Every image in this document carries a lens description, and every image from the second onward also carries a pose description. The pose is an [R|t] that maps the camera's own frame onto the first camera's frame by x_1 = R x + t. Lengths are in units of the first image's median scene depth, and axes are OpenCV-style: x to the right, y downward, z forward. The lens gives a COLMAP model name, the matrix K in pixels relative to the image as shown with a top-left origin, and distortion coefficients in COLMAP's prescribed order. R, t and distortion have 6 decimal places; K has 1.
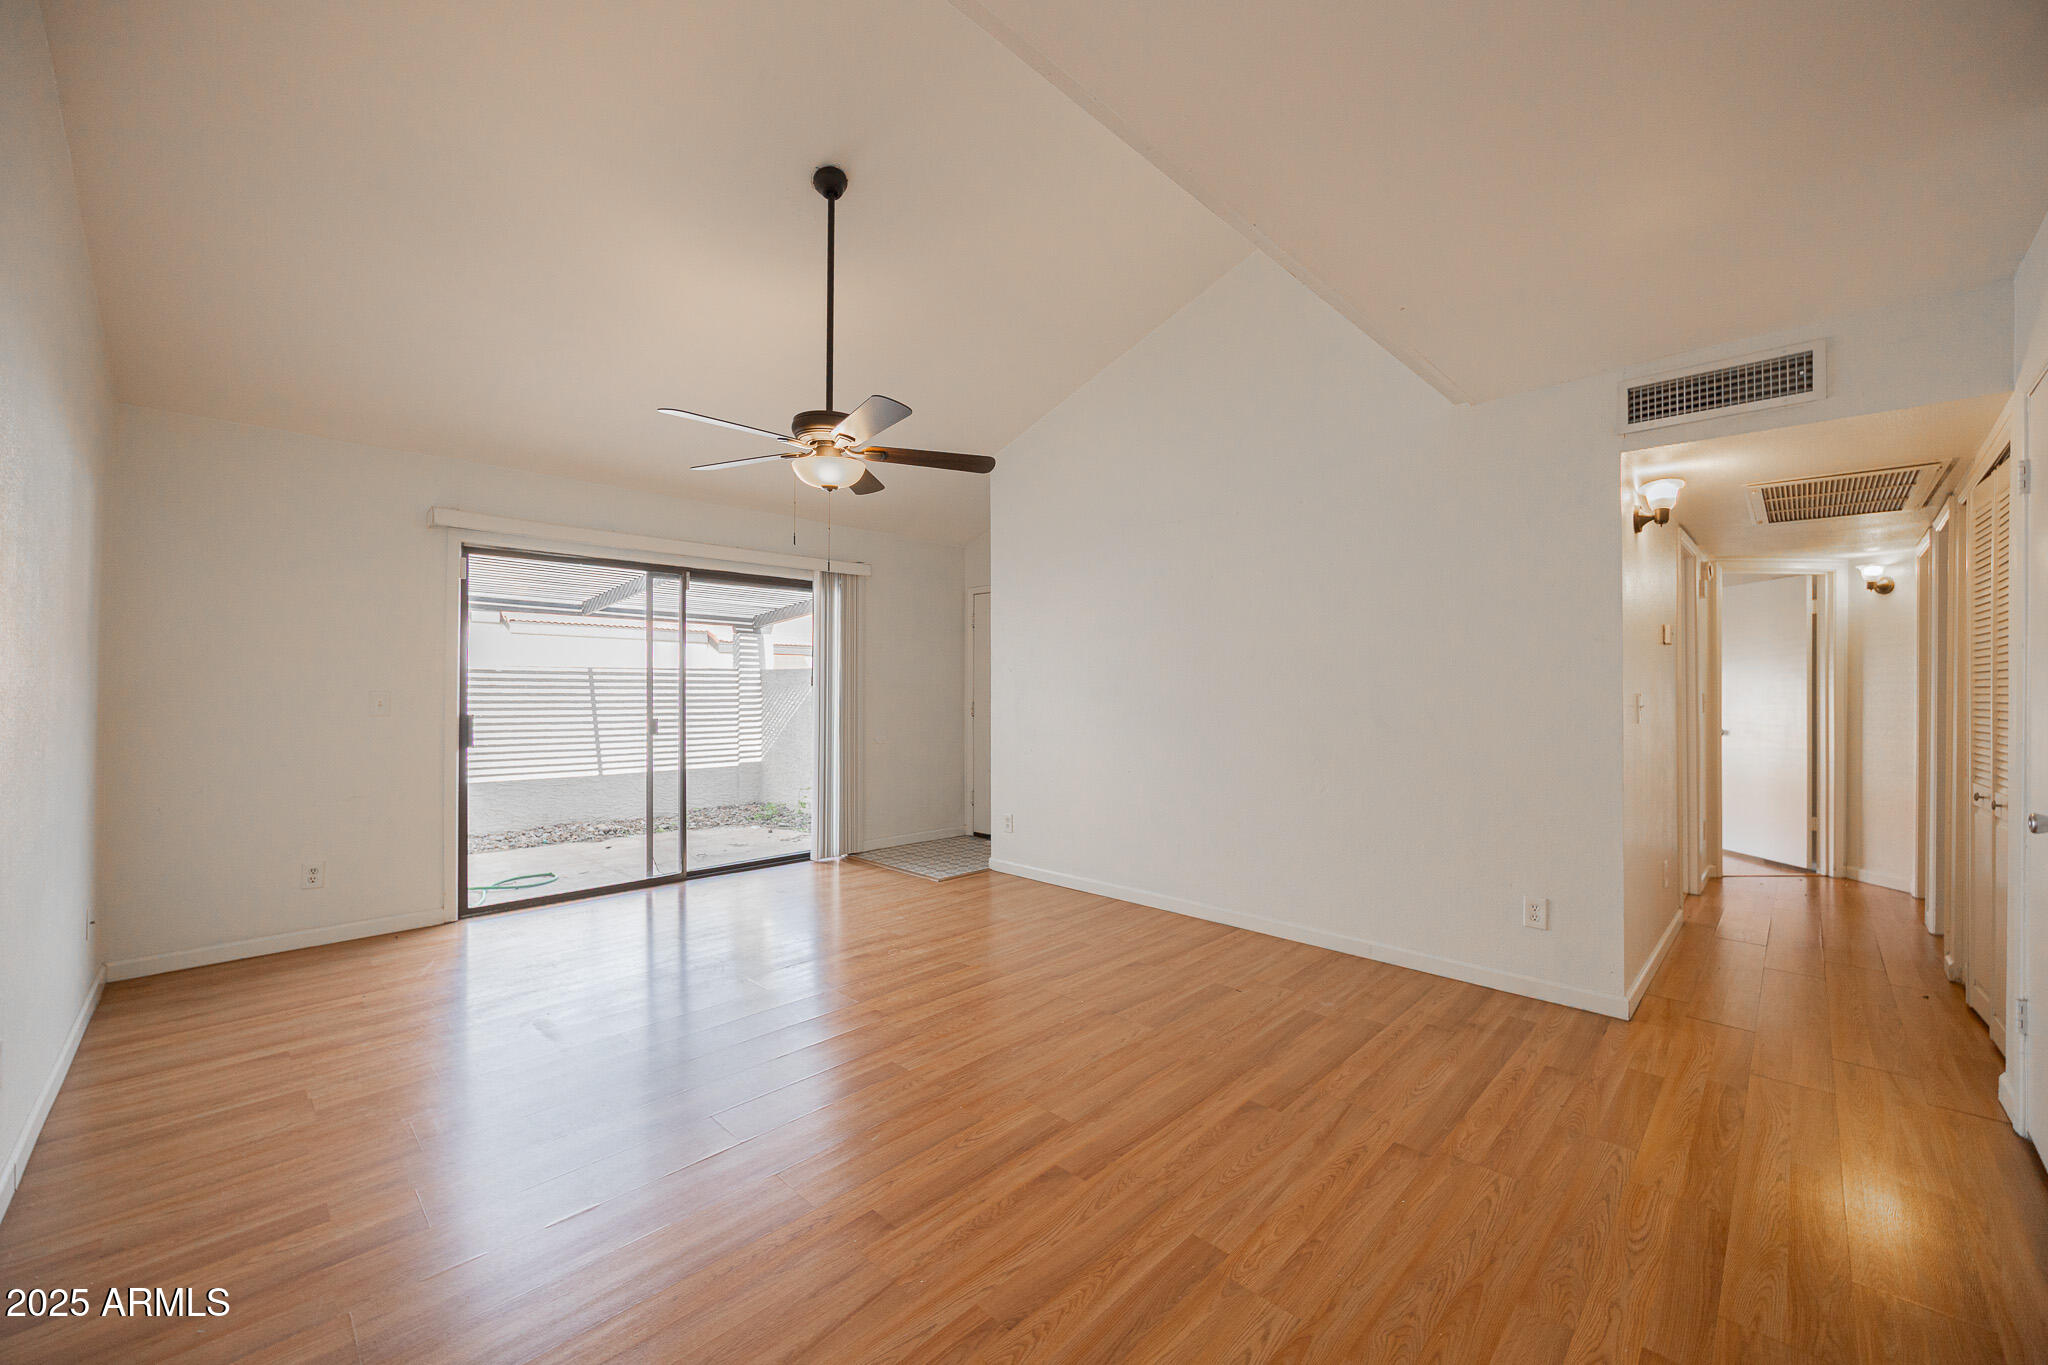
lens RADIAL K [[792.2, 0, 1006.8], [0, 792.2, 685.7], [0, 0, 1]] dist [0.002663, 0.000055]
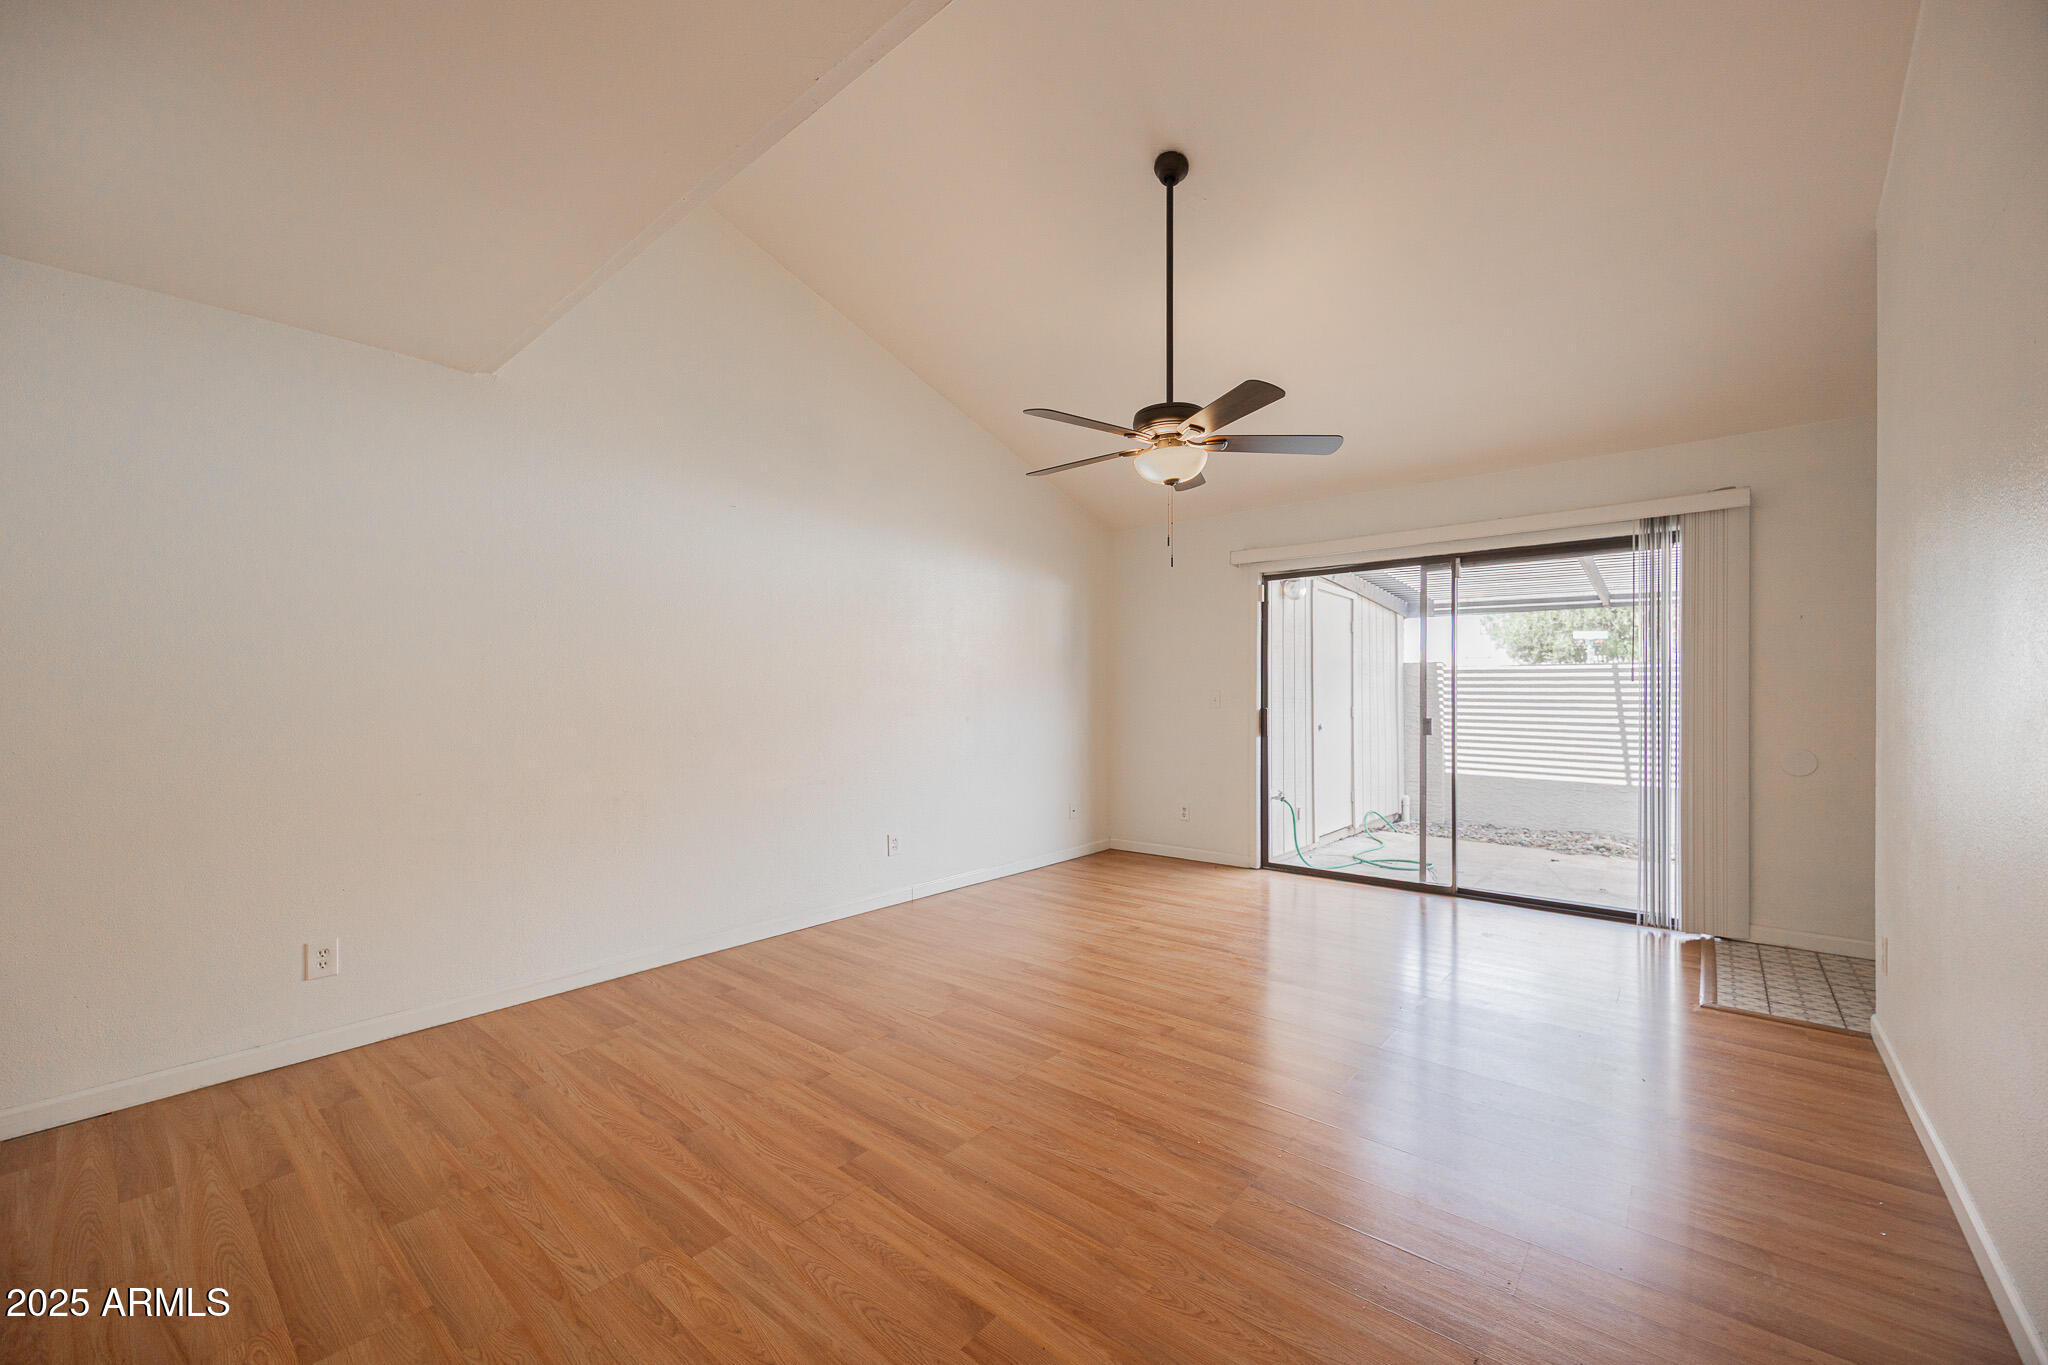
lens RADIAL K [[799.7, 0, 1100.3], [0, 799.7, 691.4], [0, 0, 1]] dist [-0.012784, -0.000003]
pose [[0.128356, -0.002637, -0.991725, 0.464939], [0.008696, 0.999961, -0.001534, 0.007351], [0.991690, -0.008427, 0.128374, 0.486929]]
